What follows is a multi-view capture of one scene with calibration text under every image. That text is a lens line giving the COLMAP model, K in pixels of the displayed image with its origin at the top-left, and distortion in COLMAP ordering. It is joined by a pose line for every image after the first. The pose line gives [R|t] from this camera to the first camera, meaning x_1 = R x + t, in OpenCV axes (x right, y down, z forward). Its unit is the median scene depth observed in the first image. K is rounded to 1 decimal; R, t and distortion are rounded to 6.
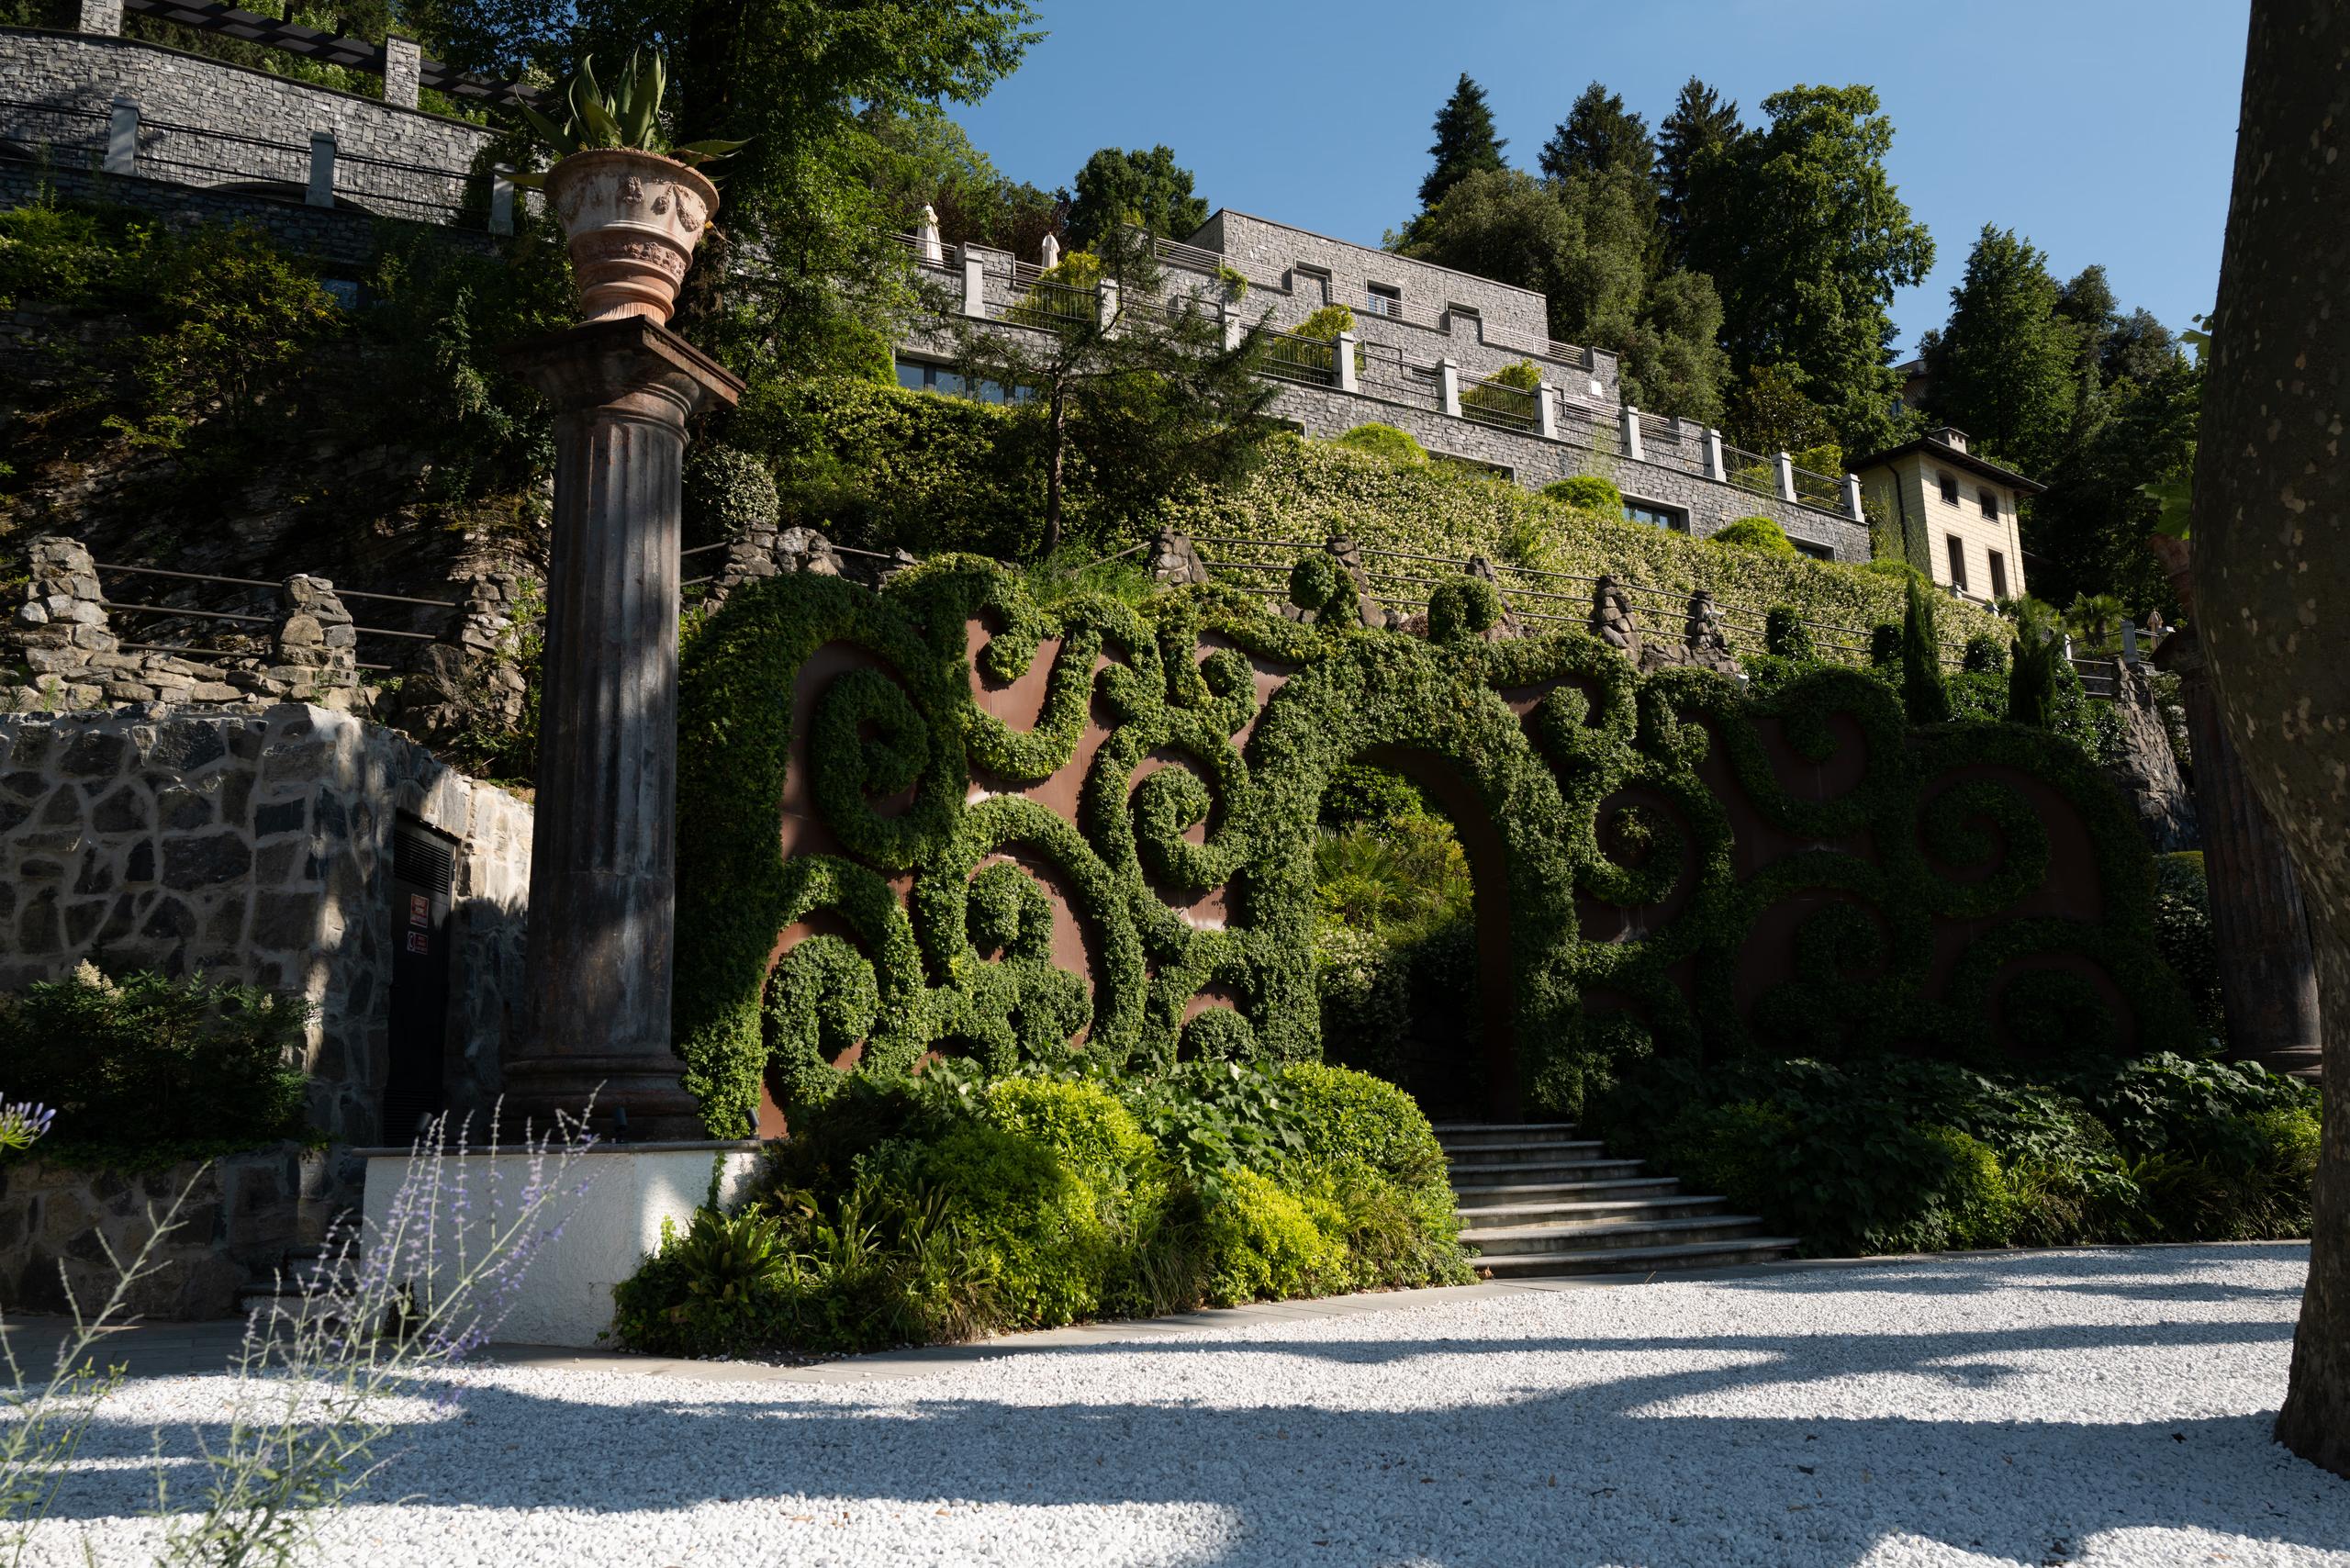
lens RADIAL K [[1751.4, 0, 1204.9], [0, 1751.4, 778.9], [0, 0, 1]] dist [-0.002508, 0.004309]
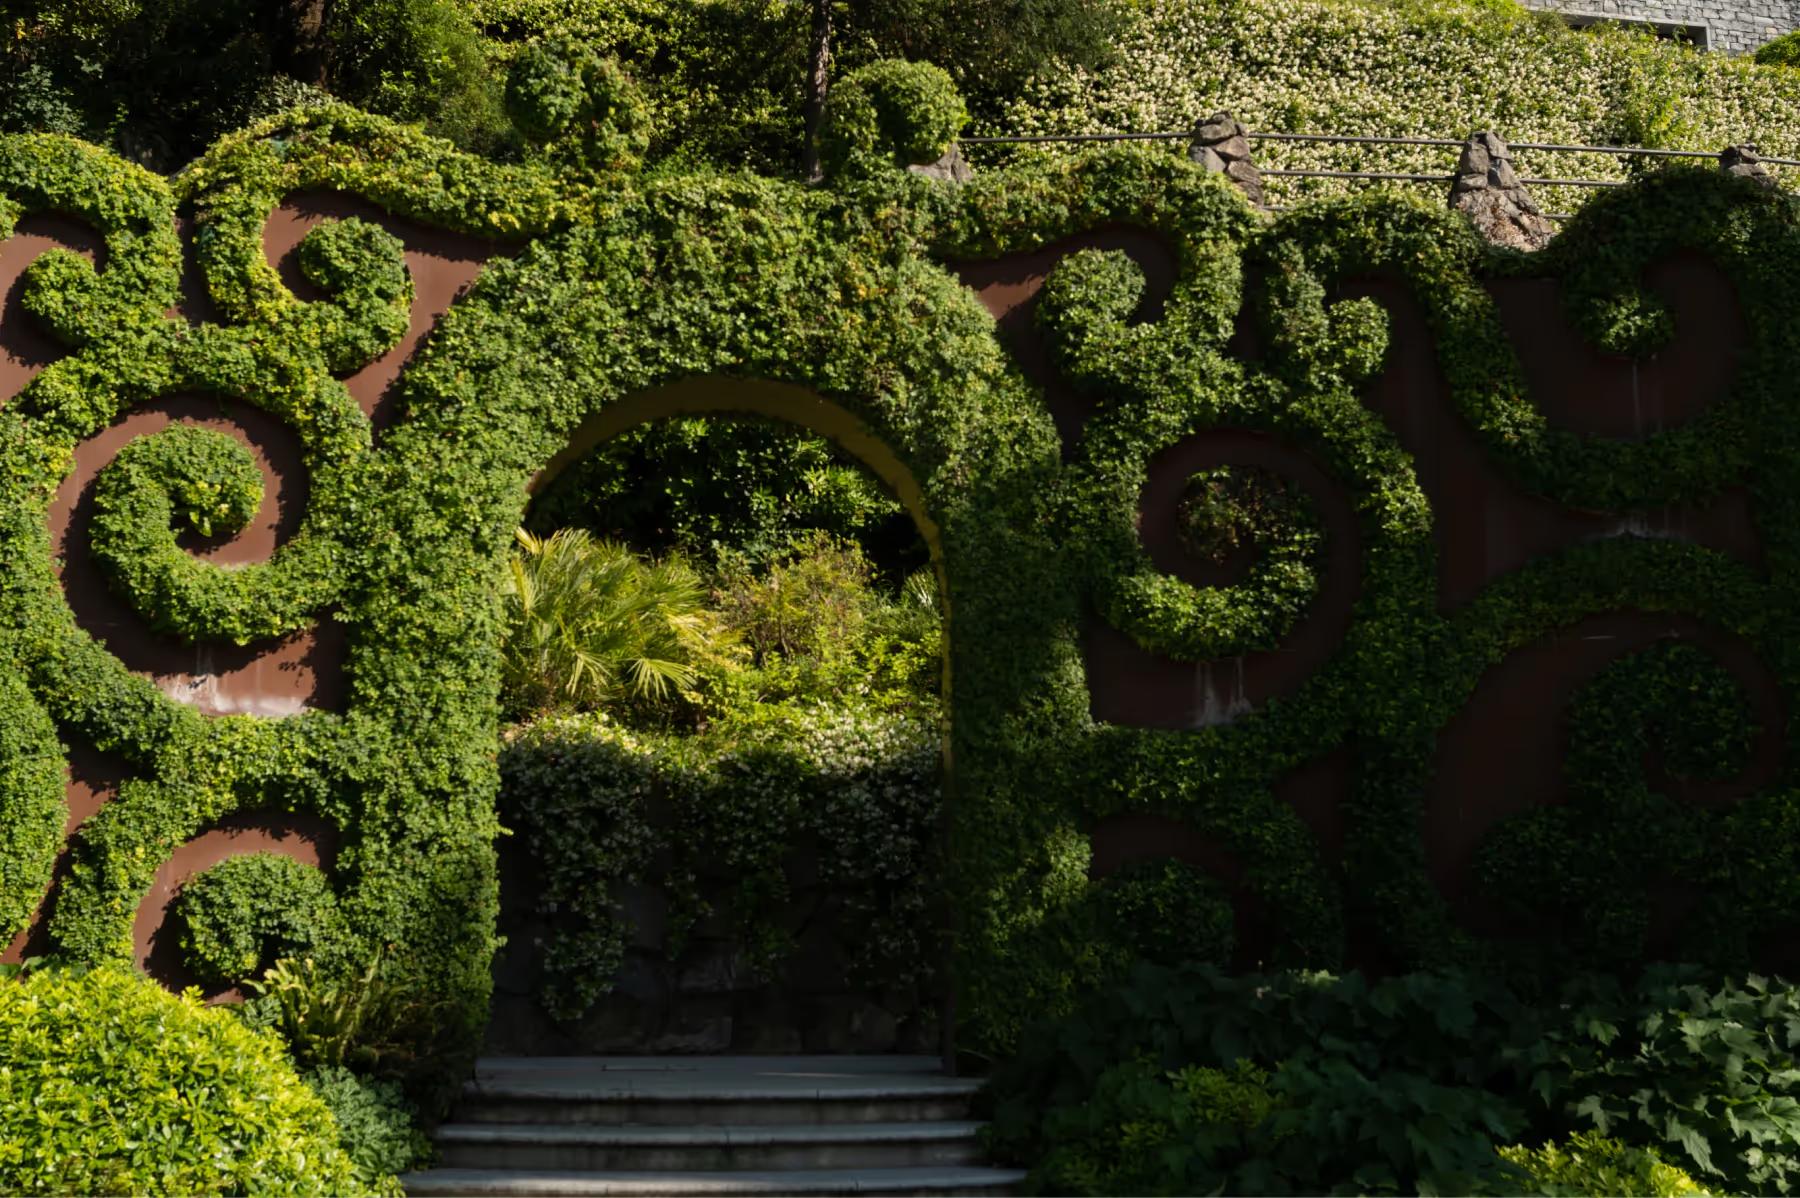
lens RADIAL K [[2011.7, 0, 900.0], [0, 2011.7, 599.0], [0, 0, 1]] dist [-0.003770, -0.047867]
pose [[0.933962, -0.036745, -0.355479, 0.370440], [0.043714, 0.998977, 0.011591, 0.044263], [0.354690, -0.026365, 0.934612, 0.415106]]
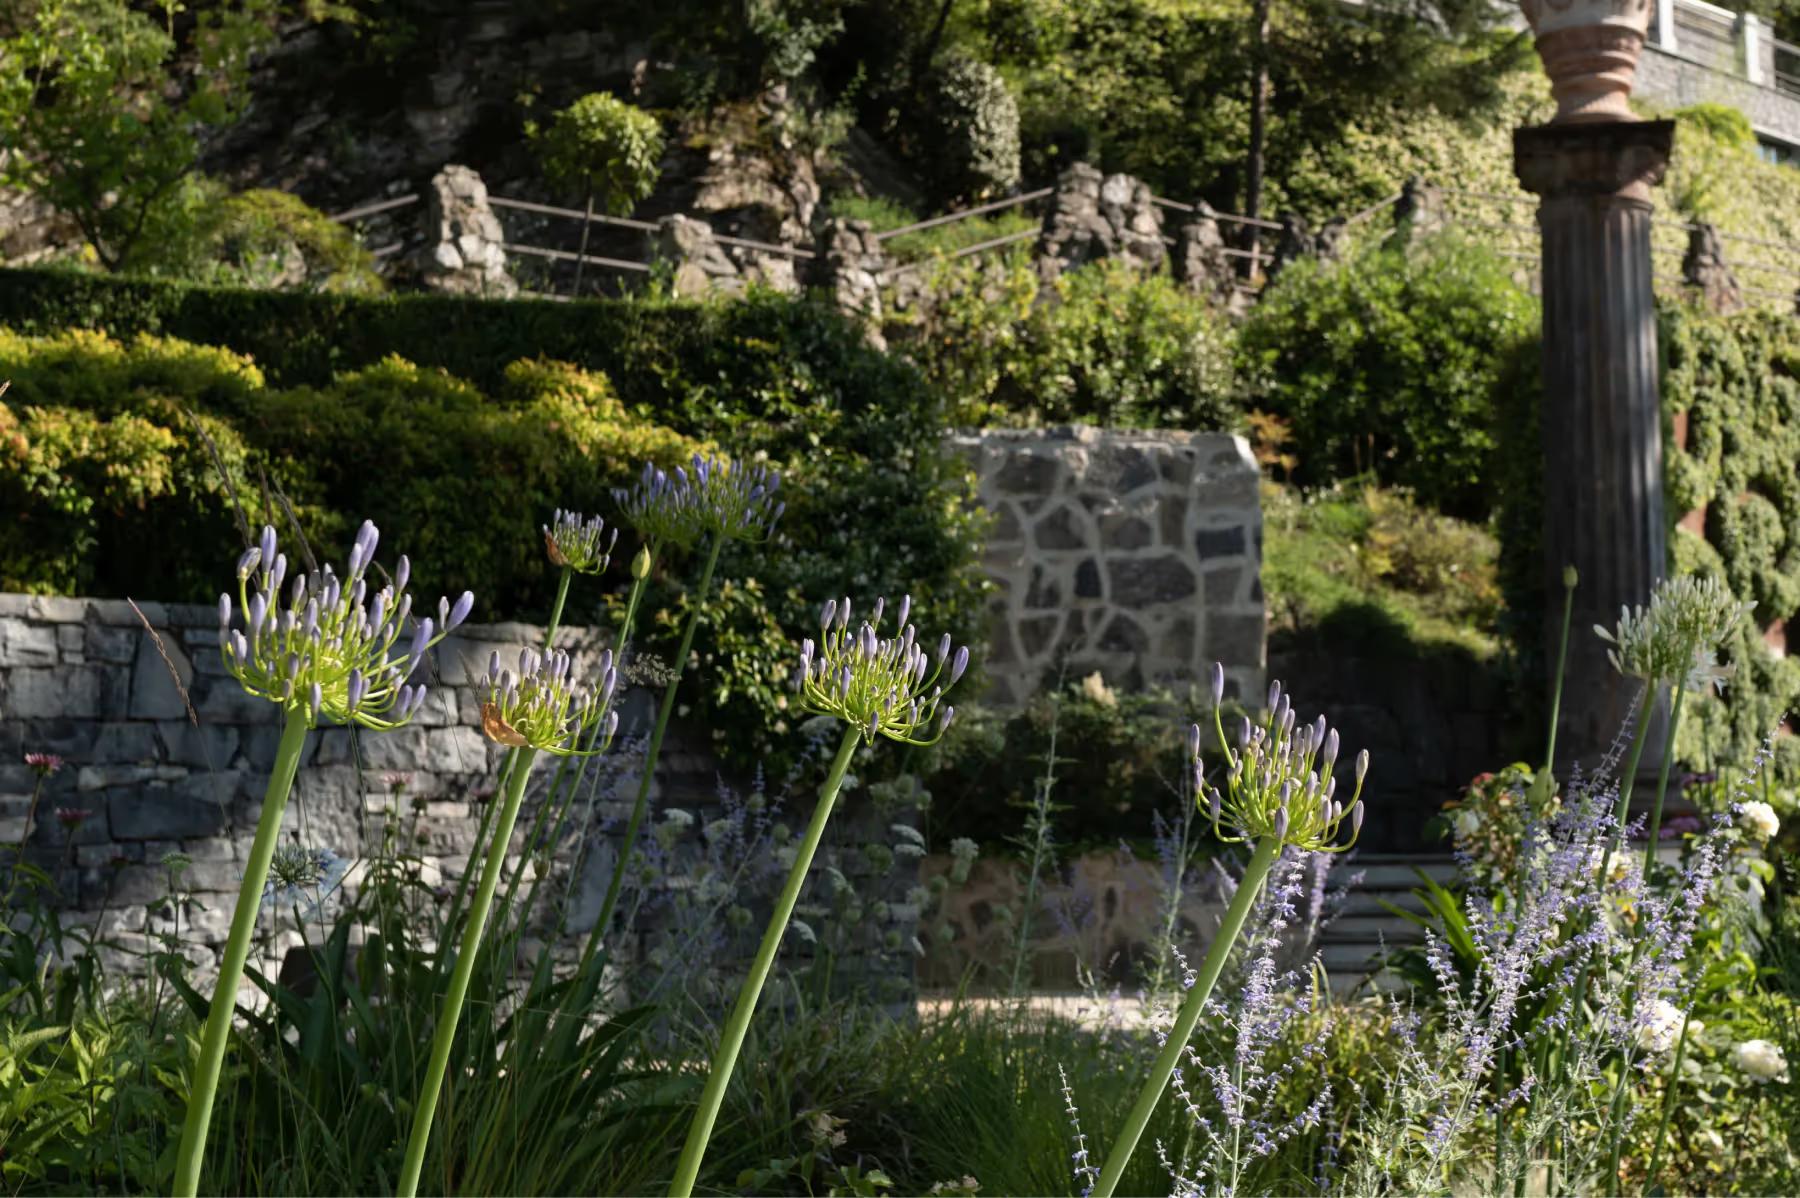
lens RADIAL K [[2803.2, 0, 900.0], [0, 2803.2, 599.0], [0, 0, 1]] dist [-0.005787, 0.057601]
pose [[0.979388, 0.031463, 0.199525, -0.854003], [-0.049137, 0.995232, 0.084253, -0.062910], [-0.195923, -0.092320, 0.976264, -0.508455]]
